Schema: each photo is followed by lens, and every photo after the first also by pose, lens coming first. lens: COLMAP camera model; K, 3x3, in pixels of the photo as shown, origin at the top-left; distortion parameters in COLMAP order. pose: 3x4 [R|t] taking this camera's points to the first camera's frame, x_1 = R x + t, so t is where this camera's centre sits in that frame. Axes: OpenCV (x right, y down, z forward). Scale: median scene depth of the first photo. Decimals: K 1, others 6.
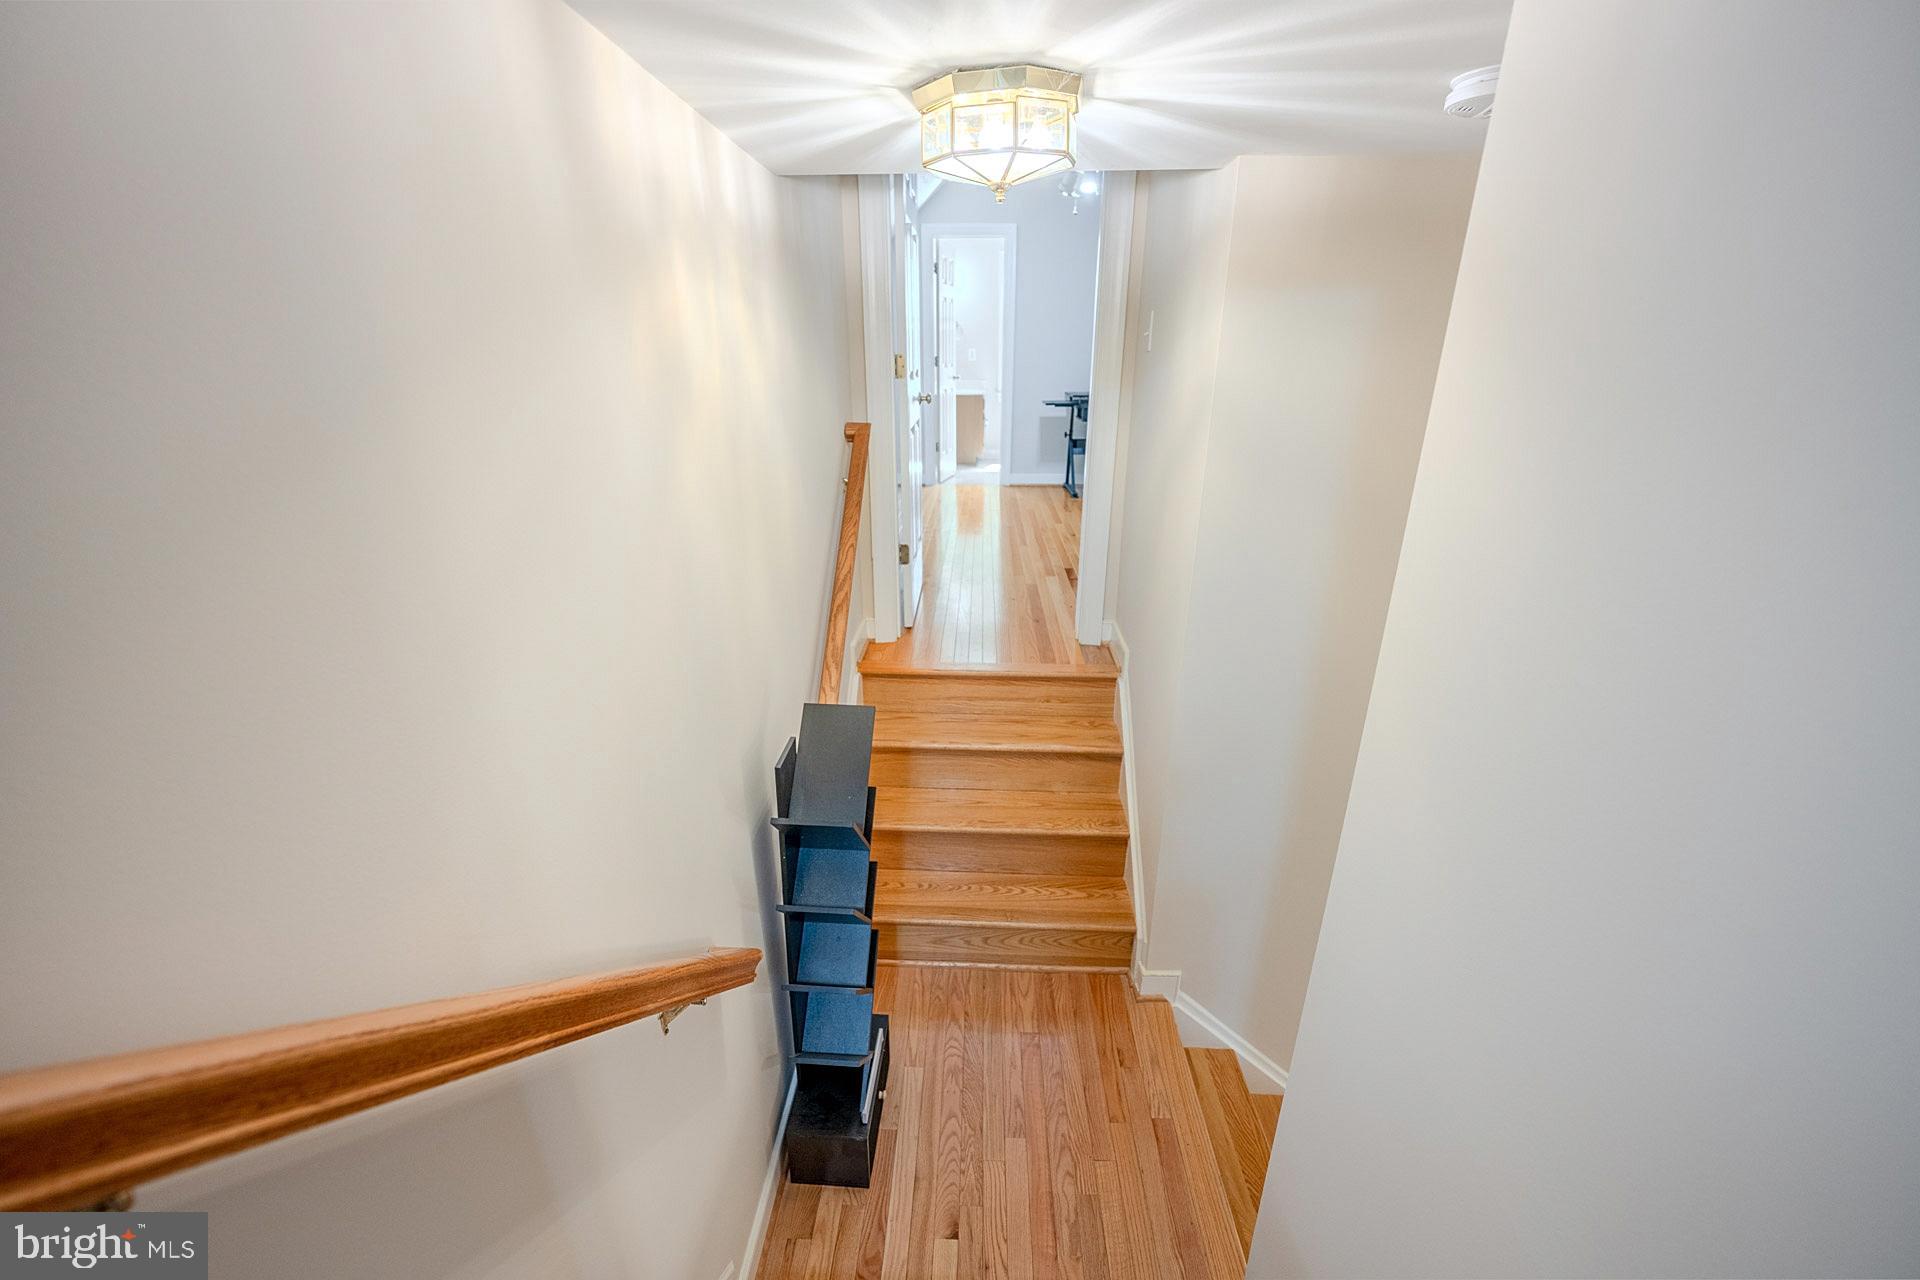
lens RADIAL K [[754.7, 0, 961.1], [0, 754.7, 648.3], [0, 0, 1]] dist [0.000606, 0.000029]
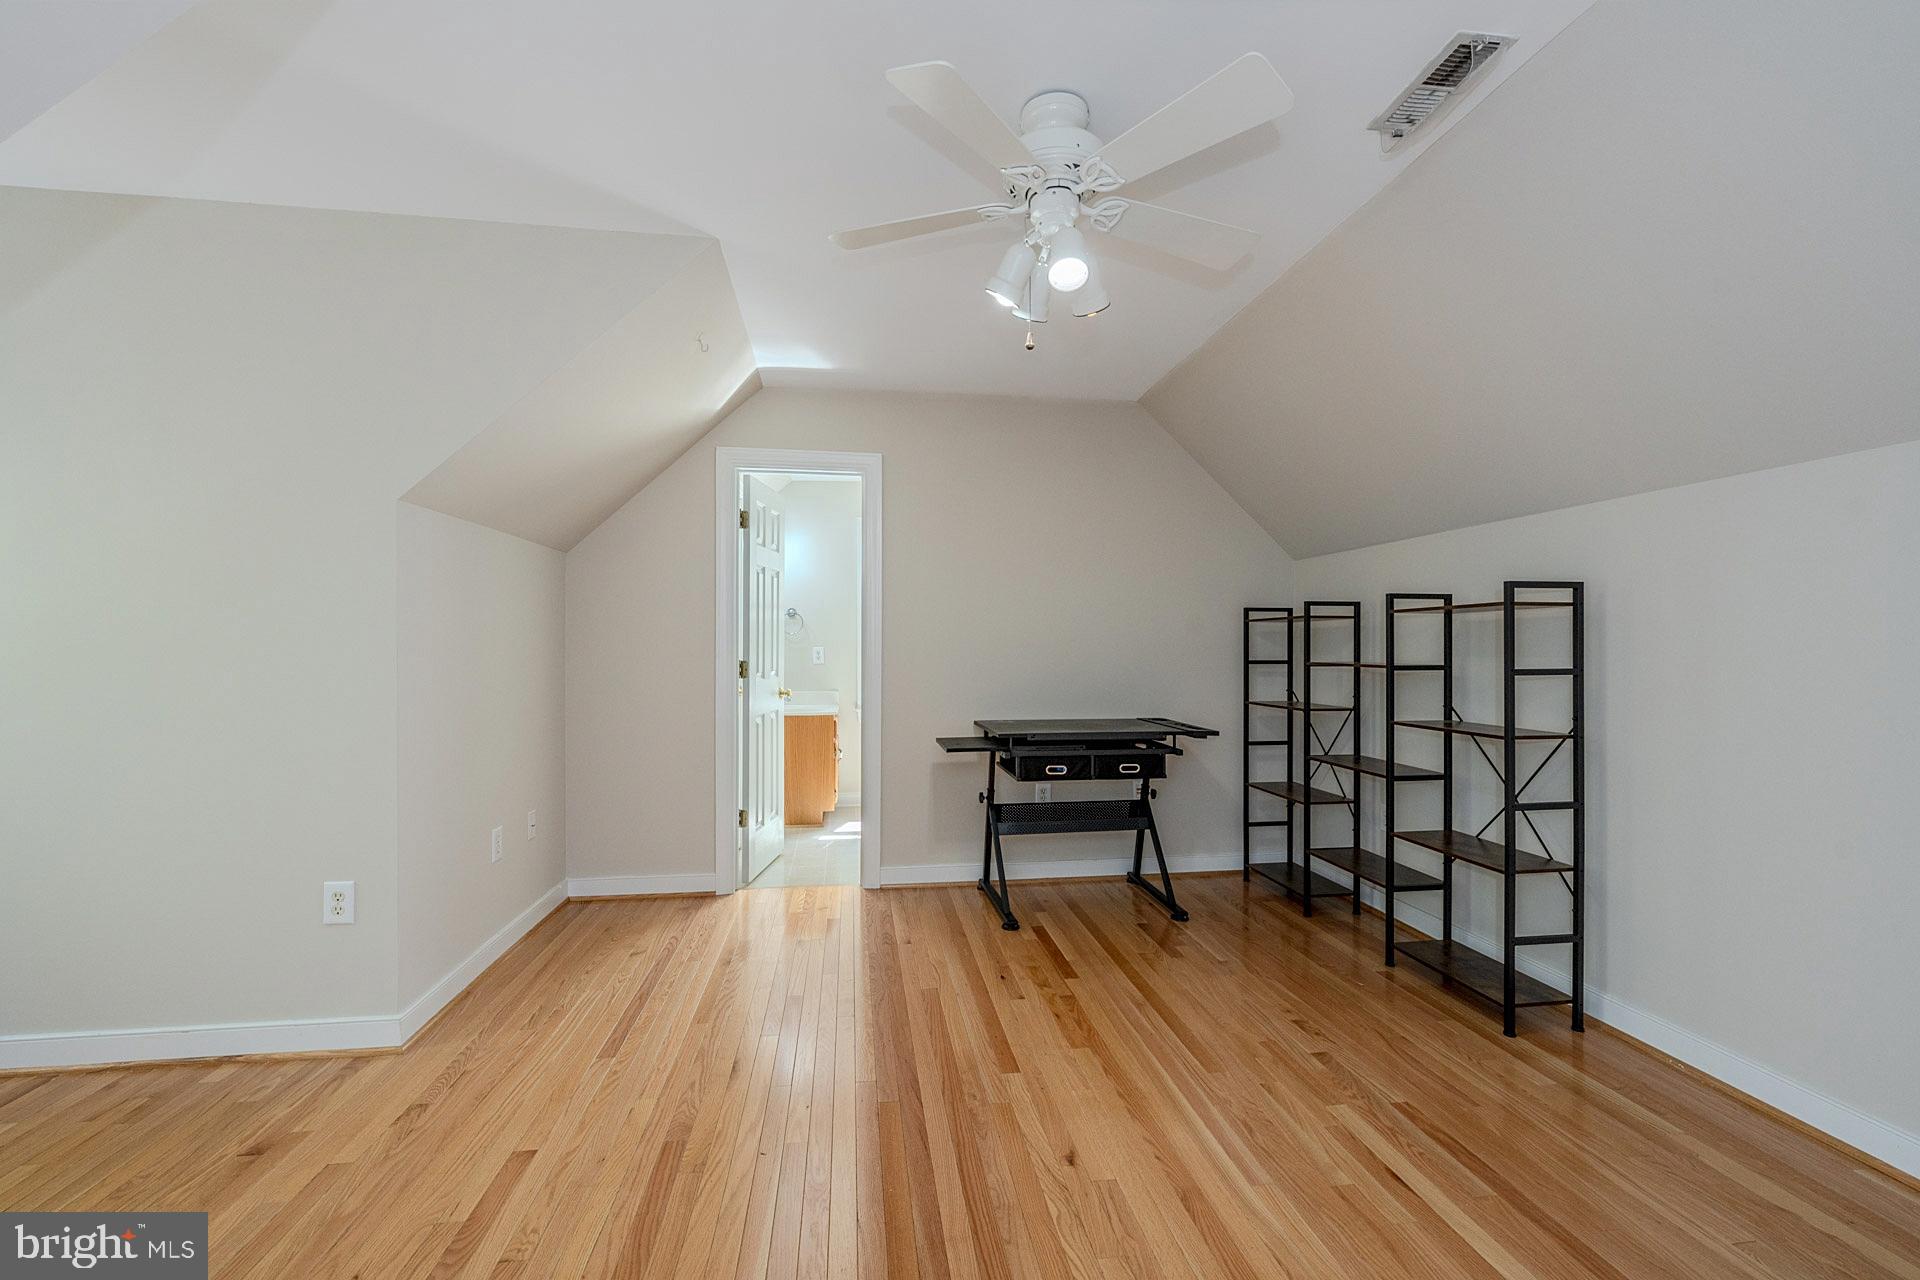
lens RADIAL K [[754.7, 0, 961.1], [0, 754.7, 648.3], [0, 0, 1]] dist [0.000606, 0.000029]
pose [[0.983197, 0.001431, 0.182543, 0.024191], [0.063945, 0.933914, -0.351733, -0.184654], [-0.170983, 0.357495, 0.918130, 0.445640]]
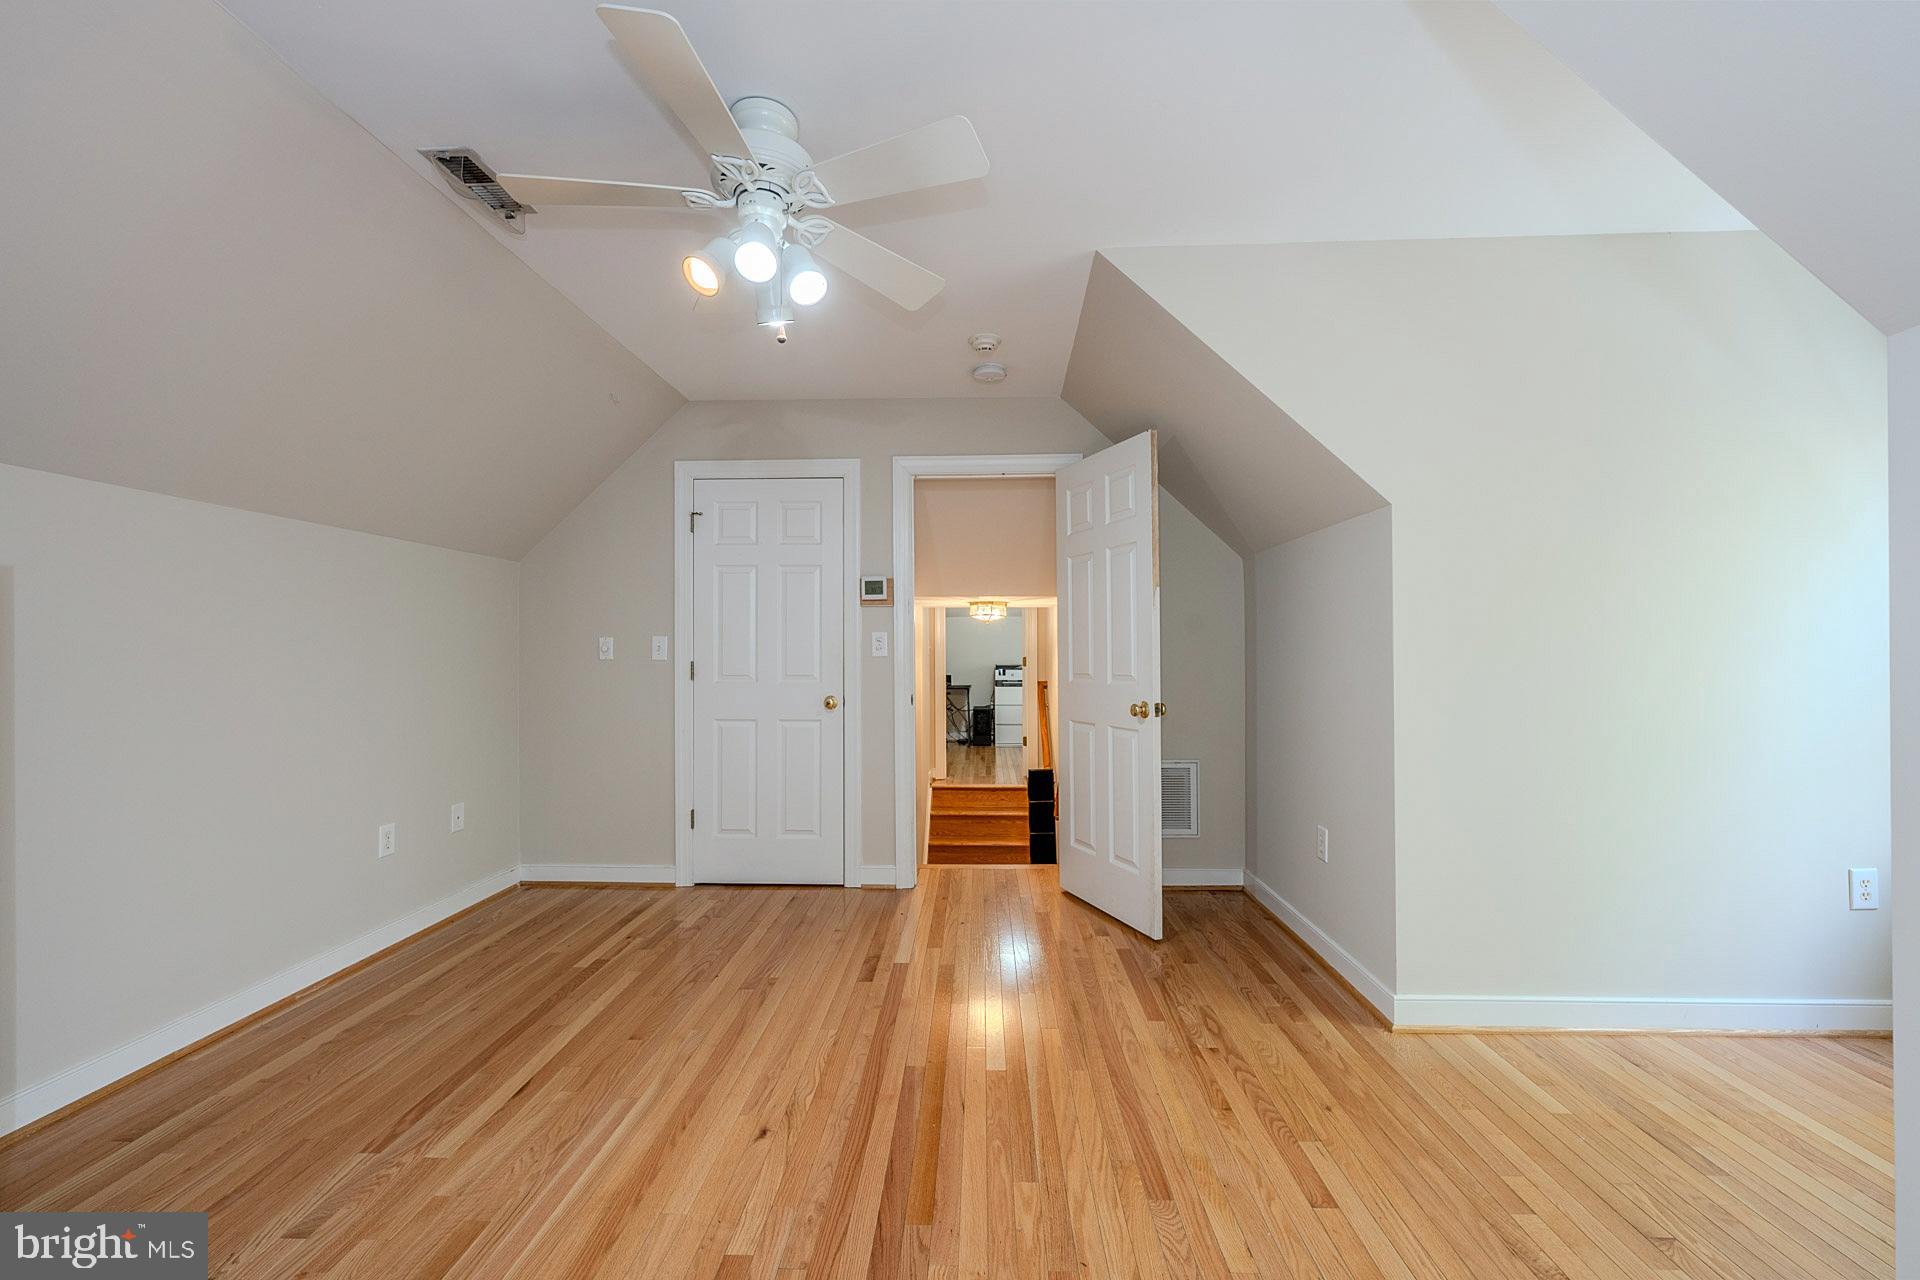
lens RADIAL K [[754.7, 0, 961.1], [0, 754.7, 648.3], [0, 0, 1]] dist [0.000606, 0.000029]
pose [[-0.999913, 0.006326, -0.011595, 0.038370], [0.001773, 0.934193, 0.356764, -0.366372], [0.013089, 0.356712, -0.934123, 0.921060]]
